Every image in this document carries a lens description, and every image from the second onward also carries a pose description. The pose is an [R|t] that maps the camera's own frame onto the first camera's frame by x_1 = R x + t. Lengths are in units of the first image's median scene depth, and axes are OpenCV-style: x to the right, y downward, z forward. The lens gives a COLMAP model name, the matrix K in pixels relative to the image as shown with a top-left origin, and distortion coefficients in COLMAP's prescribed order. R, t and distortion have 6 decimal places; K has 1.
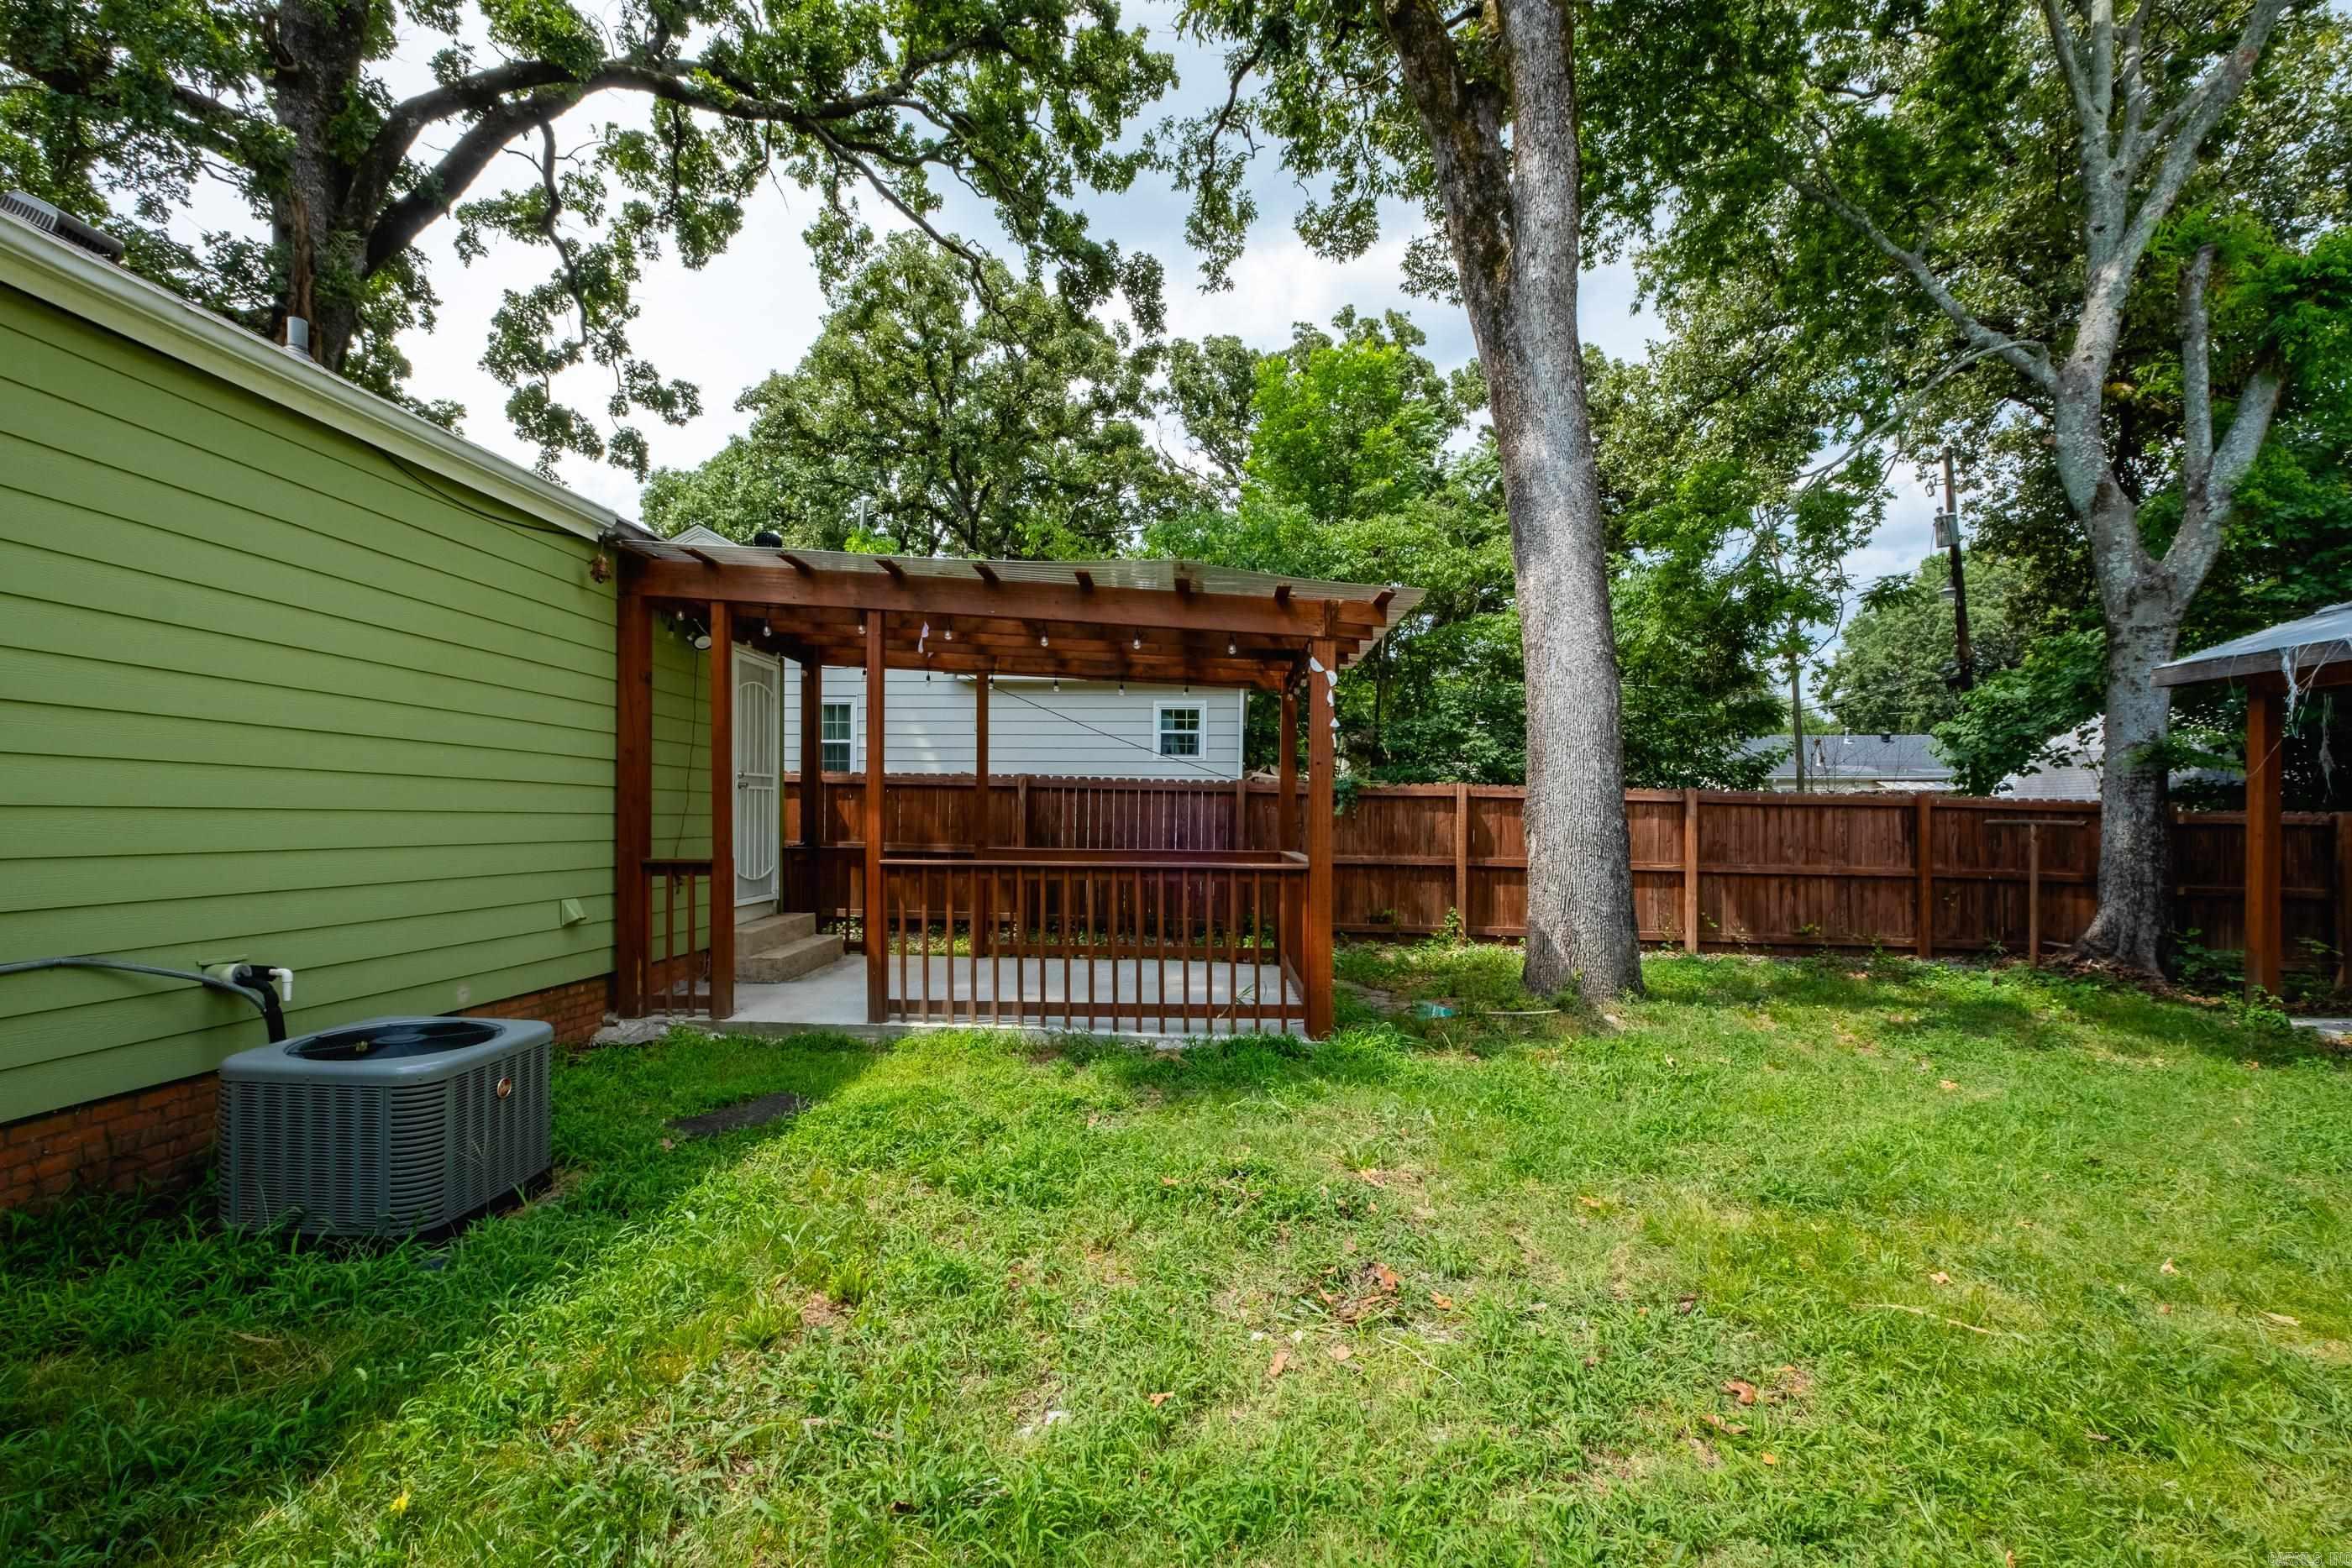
lens RADIAL K [[1017.5, 0, 1163.1], [0, 1017.5, 787.2], [0, 0, 1]] dist [-0.000164, -0.000600]
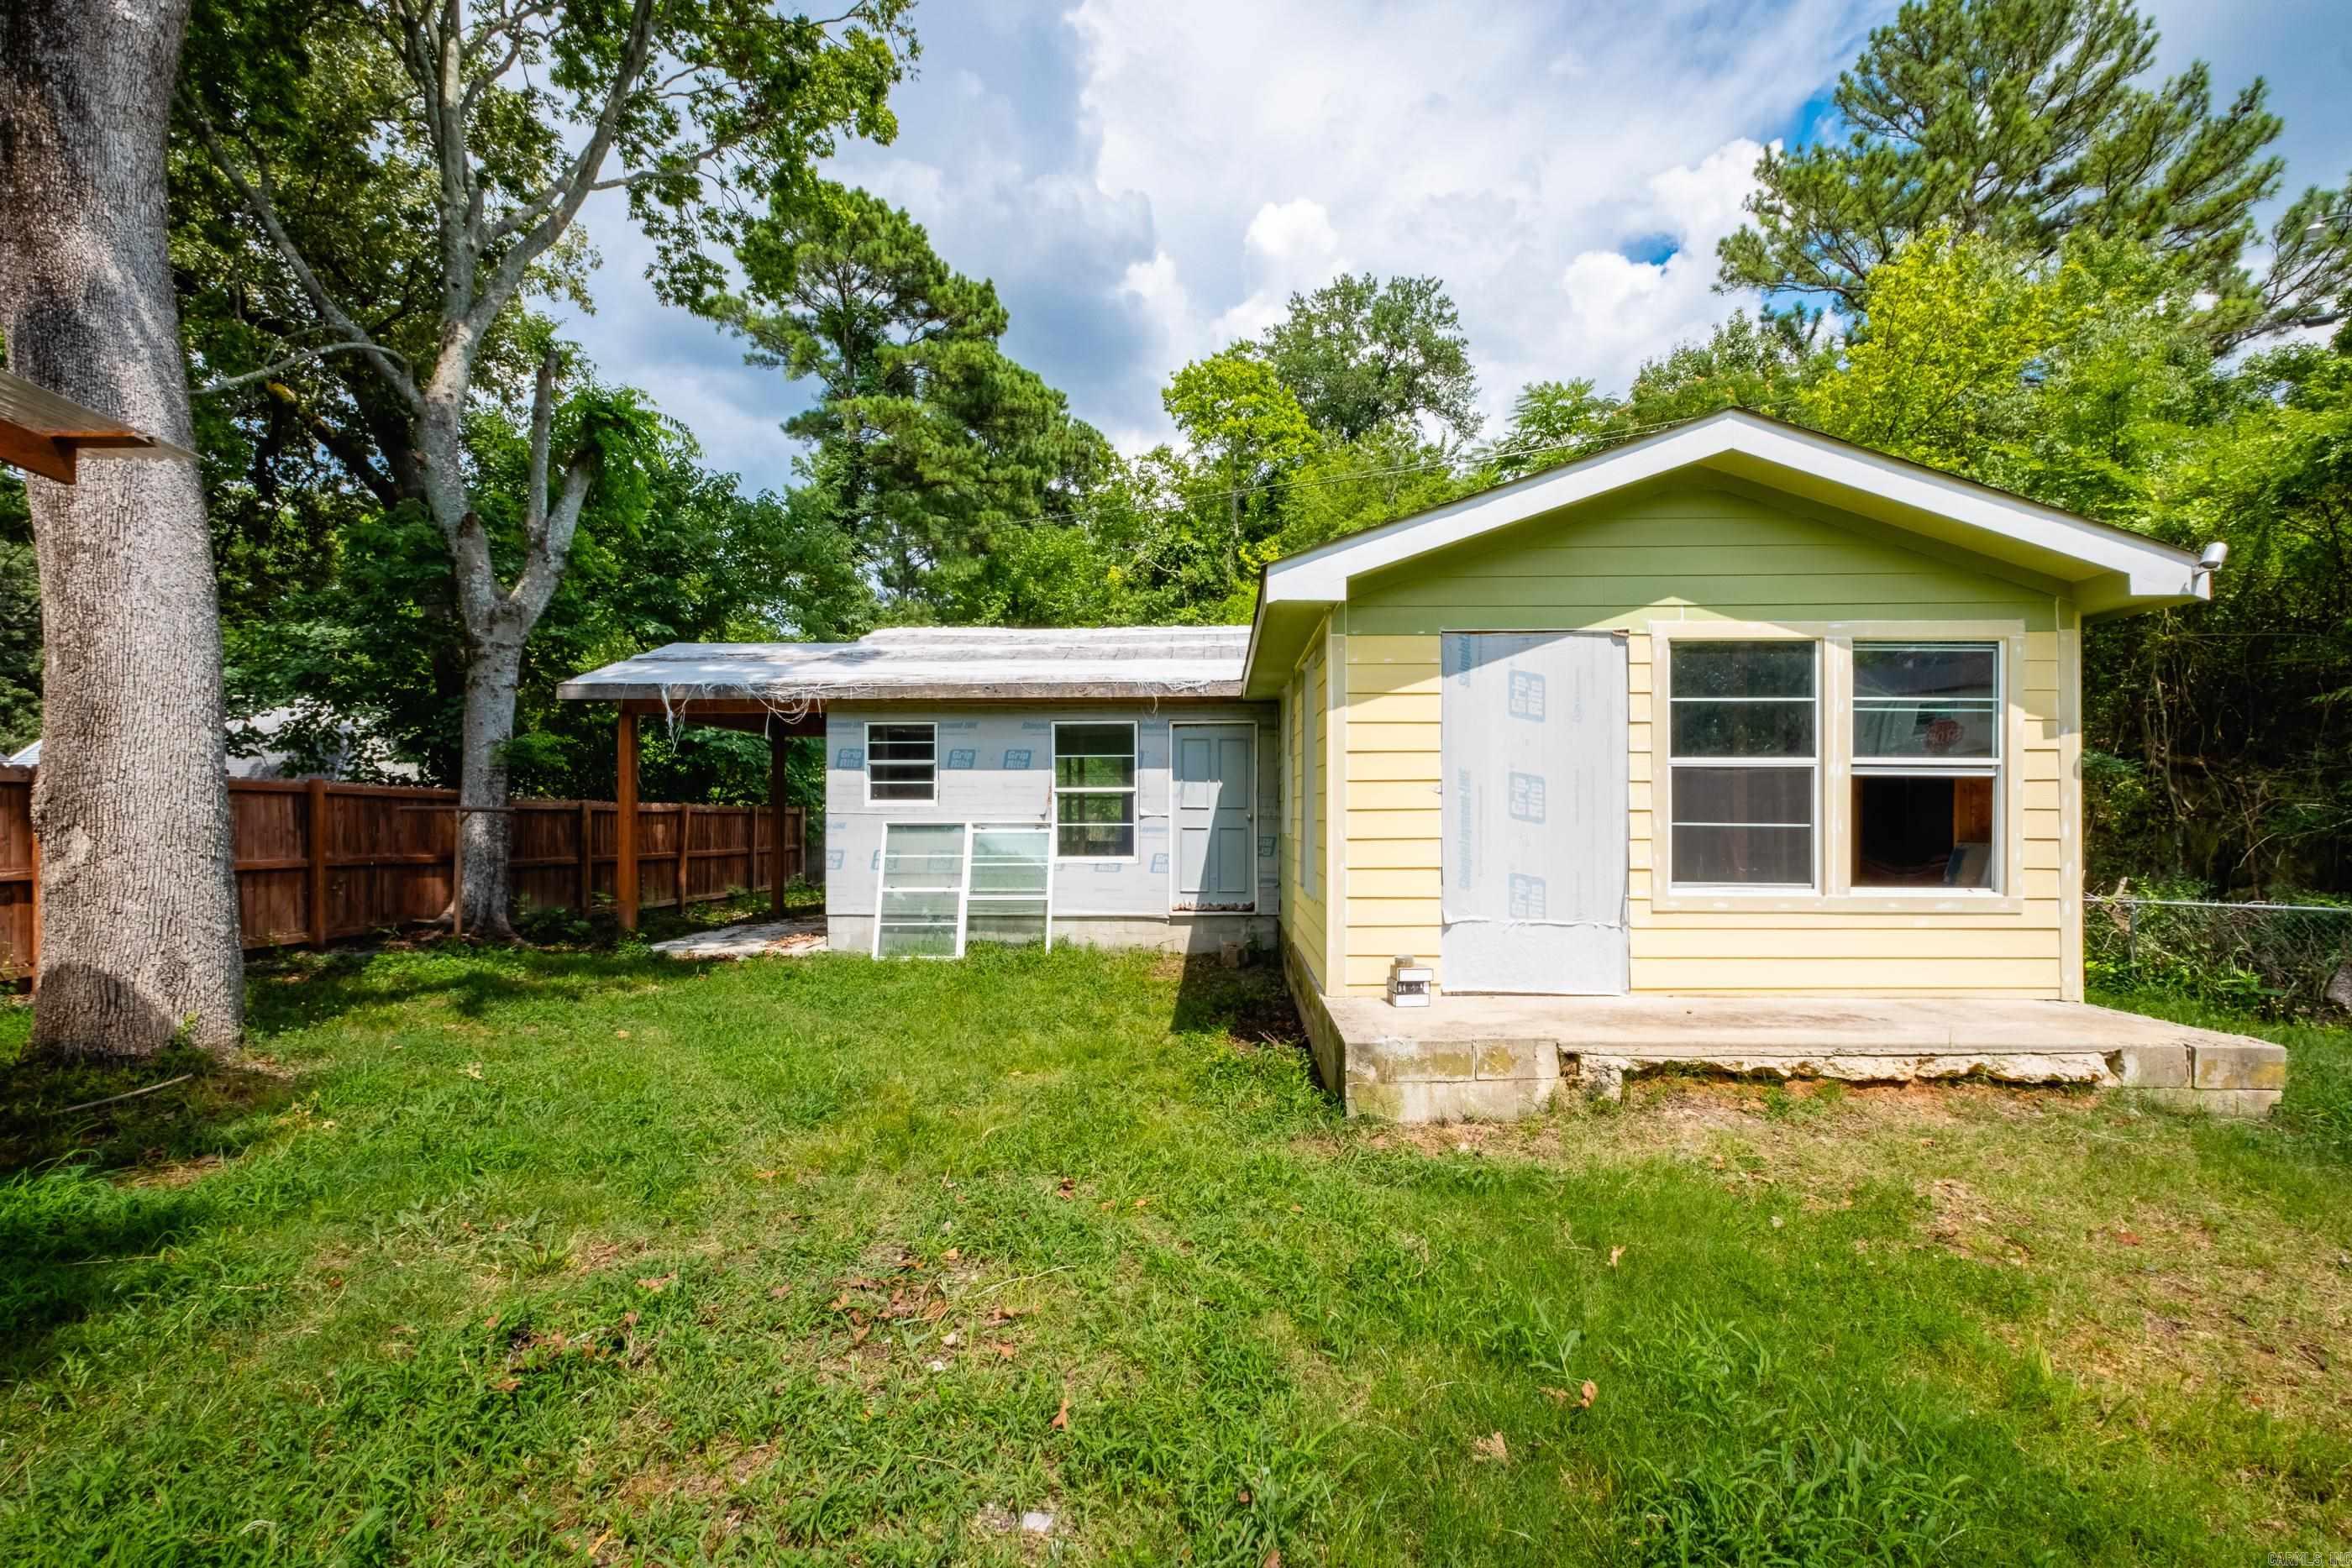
lens RADIAL K [[1017.5, 0, 1163.1], [0, 1017.5, 787.2], [0, 0, 1]] dist [-0.000164, -0.000600]
pose [[-0.002547, 0.012788, 0.999915, -0.239945], [-0.029146, 0.999492, -0.012857, 0.003440], [-0.999572, -0.029176, -0.002173, 0.227363]]
